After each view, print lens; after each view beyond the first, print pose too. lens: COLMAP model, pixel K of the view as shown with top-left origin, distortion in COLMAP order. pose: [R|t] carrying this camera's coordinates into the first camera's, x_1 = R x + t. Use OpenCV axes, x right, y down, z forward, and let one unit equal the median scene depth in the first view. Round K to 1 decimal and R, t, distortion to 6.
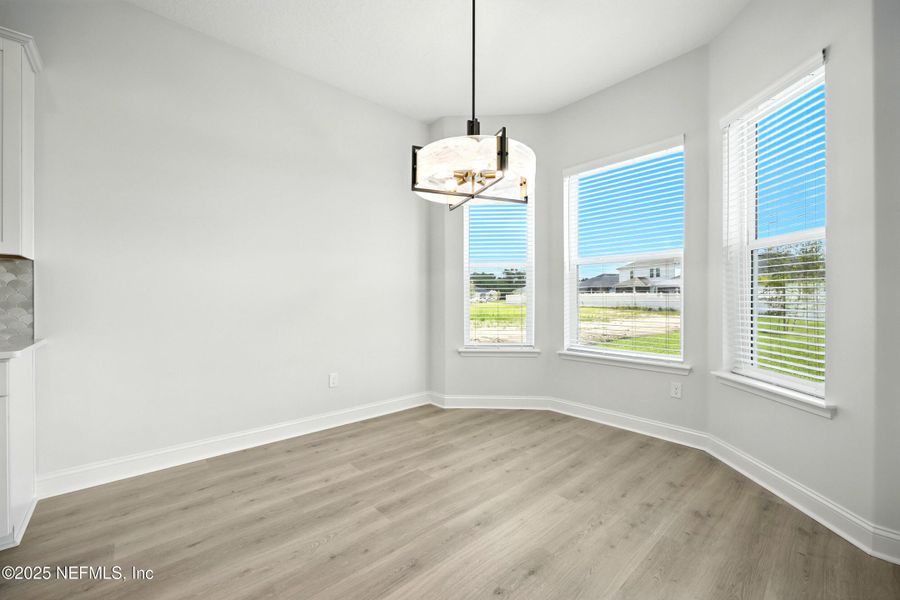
lens RADIAL K [[361.4, 0, 448.5], [0, 361.4, 300.7], [0, 0, 1]] dist [-0.002756, 0.000018]
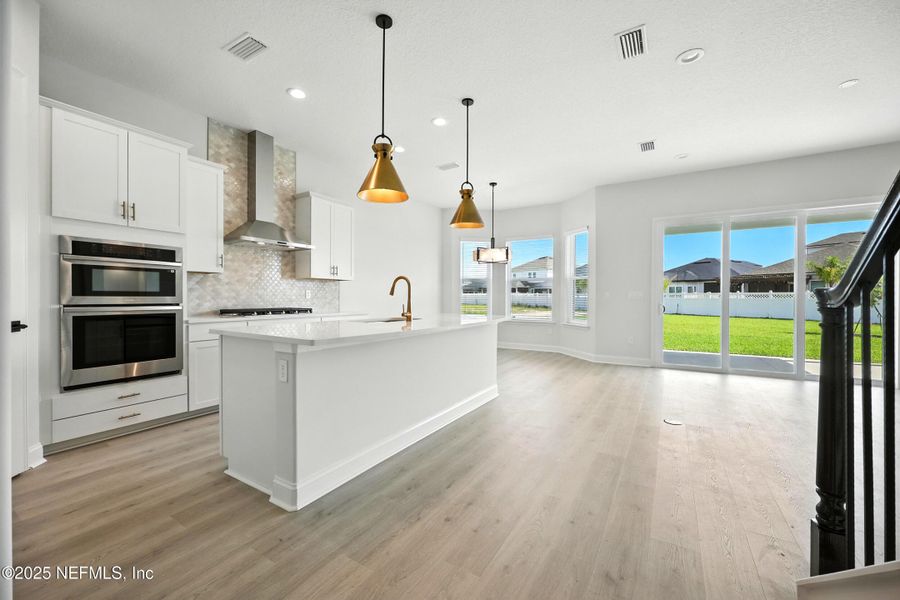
lens RADIAL K [[361.4, 0, 448.5], [0, 361.4, 300.7], [0, 0, 1]] dist [-0.002756, 0.000018]
pose [[0.956672, -0.001340, 0.291164, -1.152941], [0.000546, 0.999996, 0.002808, 0.026468], [-0.291167, -0.002528, 0.956669, -1.779139]]
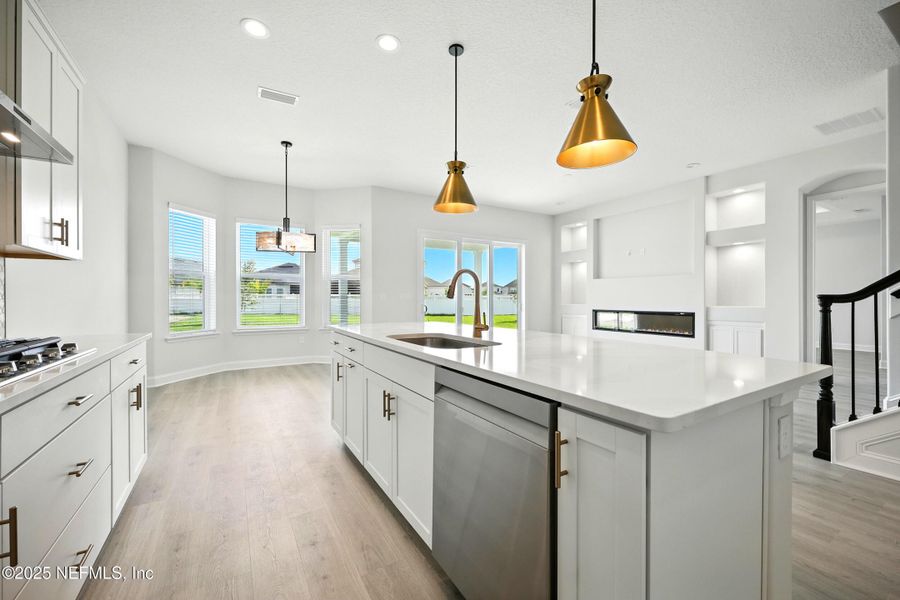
lens RADIAL K [[361.4, 0, 448.5], [0, 361.4, 300.7], [0, 0, 1]] dist [-0.002756, 0.000018]
pose [[0.179209, -0.006248, 0.983791, -1.888325], [0.006017, 0.999968, 0.005254, 0.005237], [-0.983793, 0.004978, 0.179240, -0.366787]]
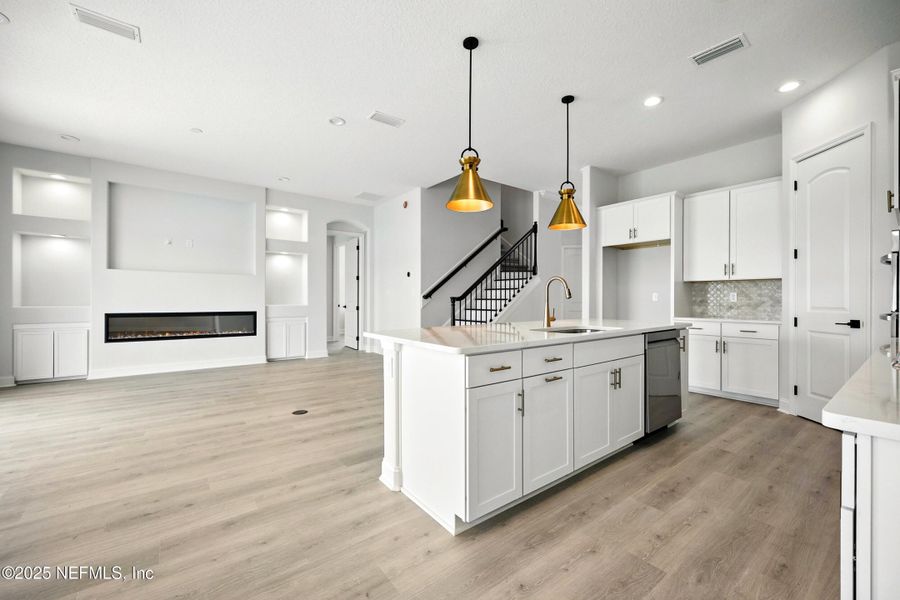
lens RADIAL K [[361.5, 0, 450.0], [0, 361.5, 300.0], [0, 0, 1]] dist [0.000578, 0.000157]
pose [[-0.997499, -0.003984, 0.070574, -0.584931], [-0.003507, 0.999970, 0.006890, 0.002846], [-0.070599, 0.006625, -0.997483, 1.153111]]
